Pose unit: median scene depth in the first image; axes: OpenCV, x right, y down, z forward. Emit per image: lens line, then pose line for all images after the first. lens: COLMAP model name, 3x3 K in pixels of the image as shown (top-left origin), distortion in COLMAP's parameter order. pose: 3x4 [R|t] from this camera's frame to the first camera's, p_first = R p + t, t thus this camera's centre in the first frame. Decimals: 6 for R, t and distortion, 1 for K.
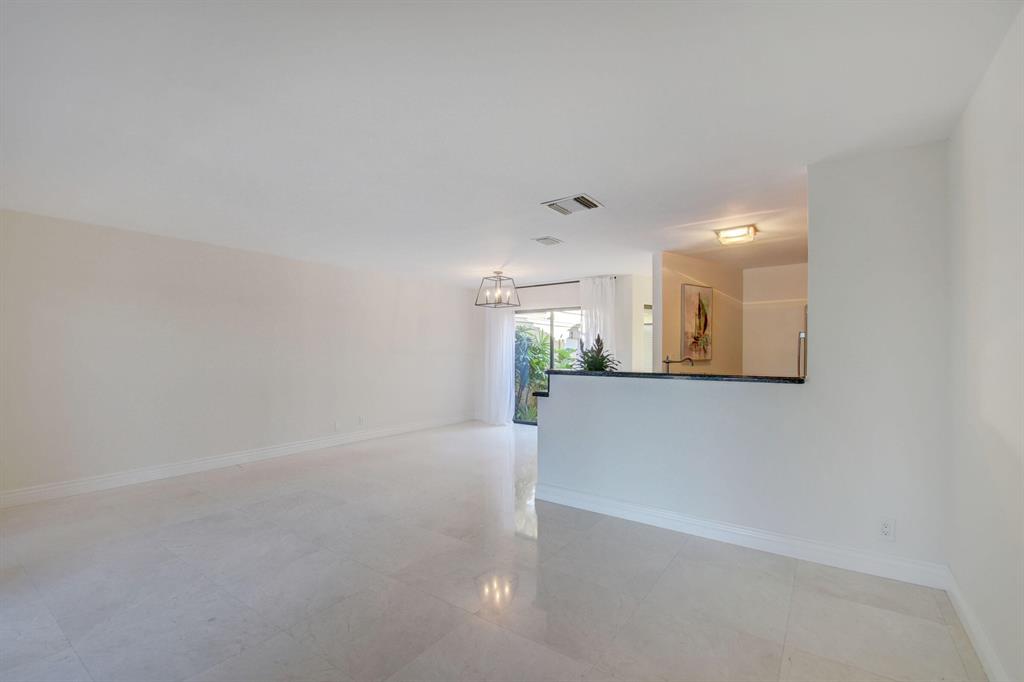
lens RADIAL K [[450.1, 0, 497.1], [0, 450.1, 350.5], [0, 0, 1]] dist [0.016958, -0.019428]
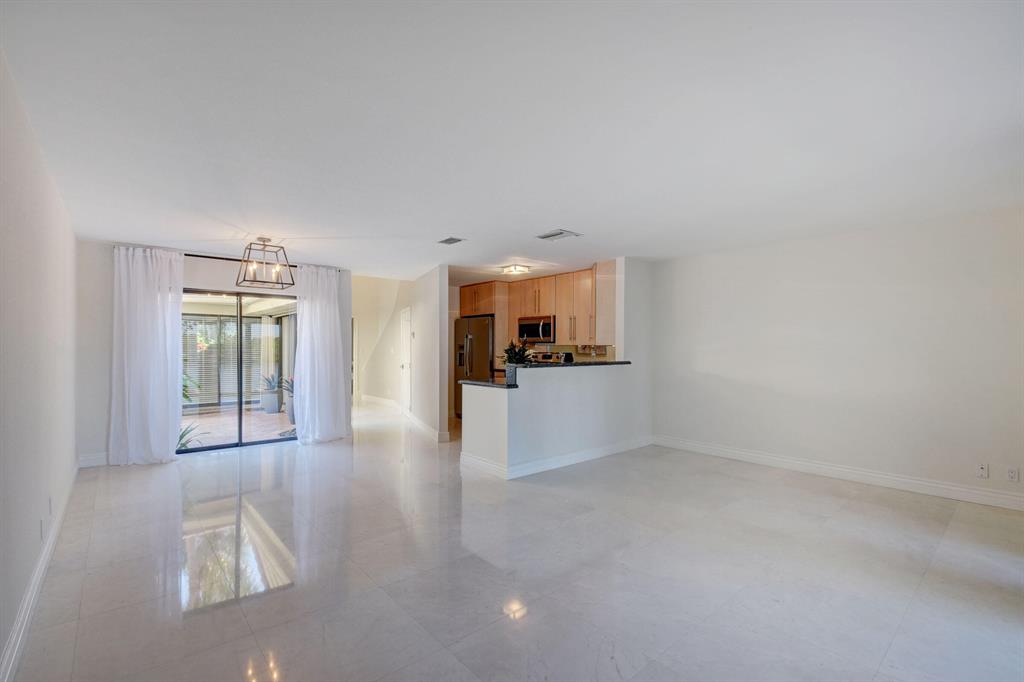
lens RADIAL K [[450.1, 0, 497.1], [0, 450.1, 350.5], [0, 0, 1]] dist [0.016958, -0.019428]
pose [[0.242633, -0.008301, 0.970083, -0.624360], [-0.001753, 0.999958, 0.008995, -0.002202], [-0.970117, -0.003883, 0.242608, 0.466393]]
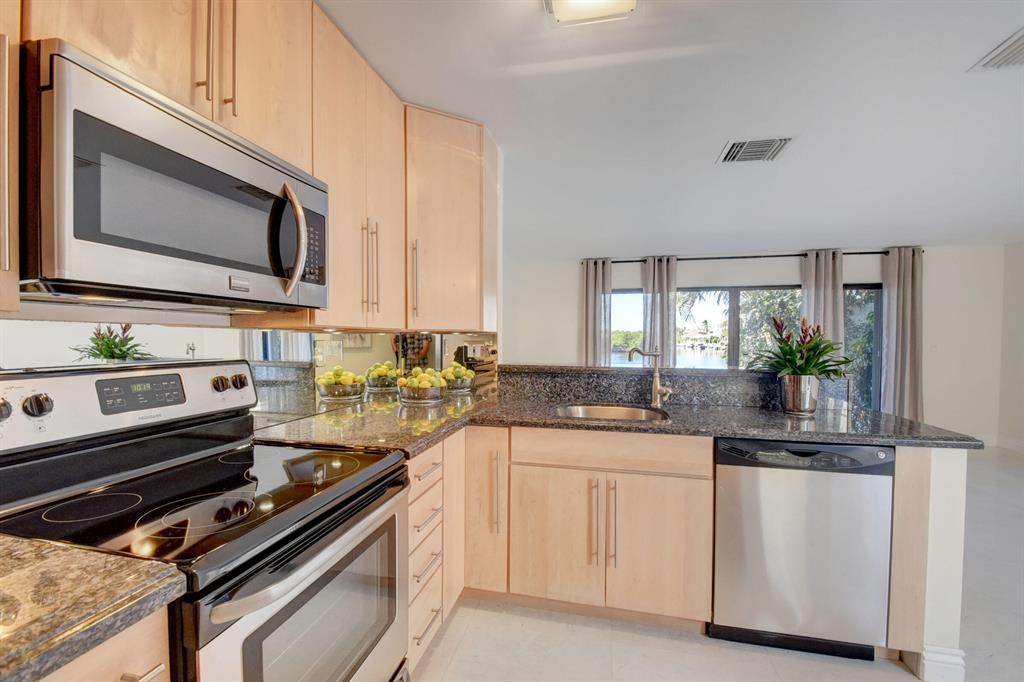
lens RADIAL K [[450.1, 0, 497.1], [0, 450.1, 350.5], [0, 0, 1]] dist [0.016958, -0.019428]
pose [[-0.927120, 0.003433, -0.374749, 0.483184], [-0.006951, 0.999629, 0.026353, 0.001478], [0.374700, 0.027037, -0.926752, 0.858625]]
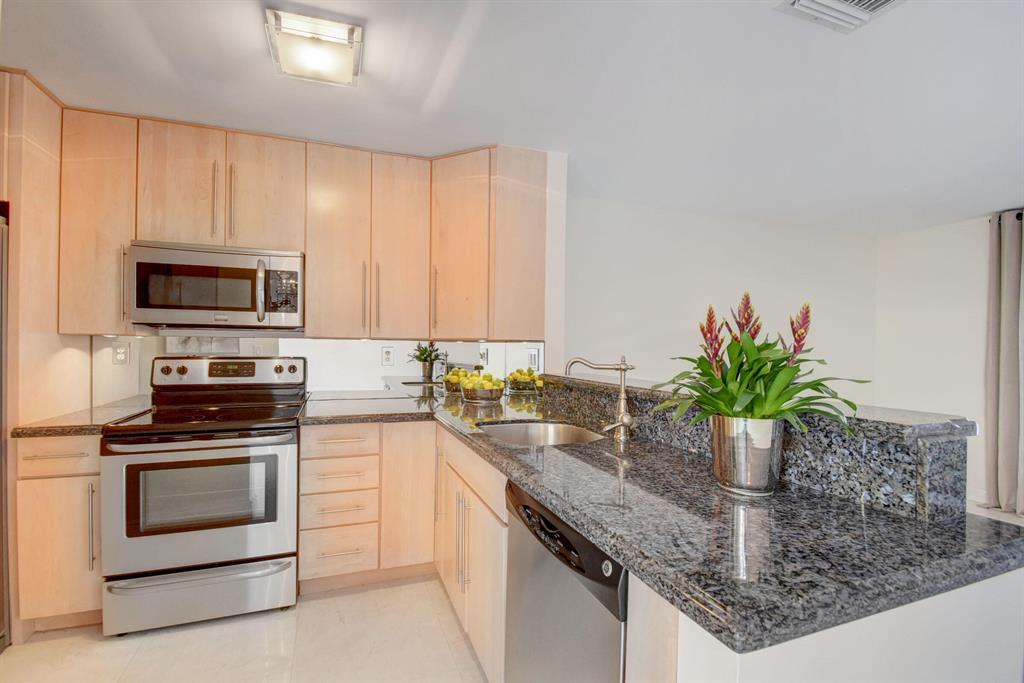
lens RADIAL K [[450.1, 0, 497.1], [0, 450.1, 351.0], [0, 0, 1]] dist [0.016958, -0.019428]
pose [[-0.824967, -0.017512, 0.564910, 0.116705], [-0.010432, 0.999821, 0.015760, -0.000549], [-0.565085, 0.007108, -0.825002, 0.830128]]
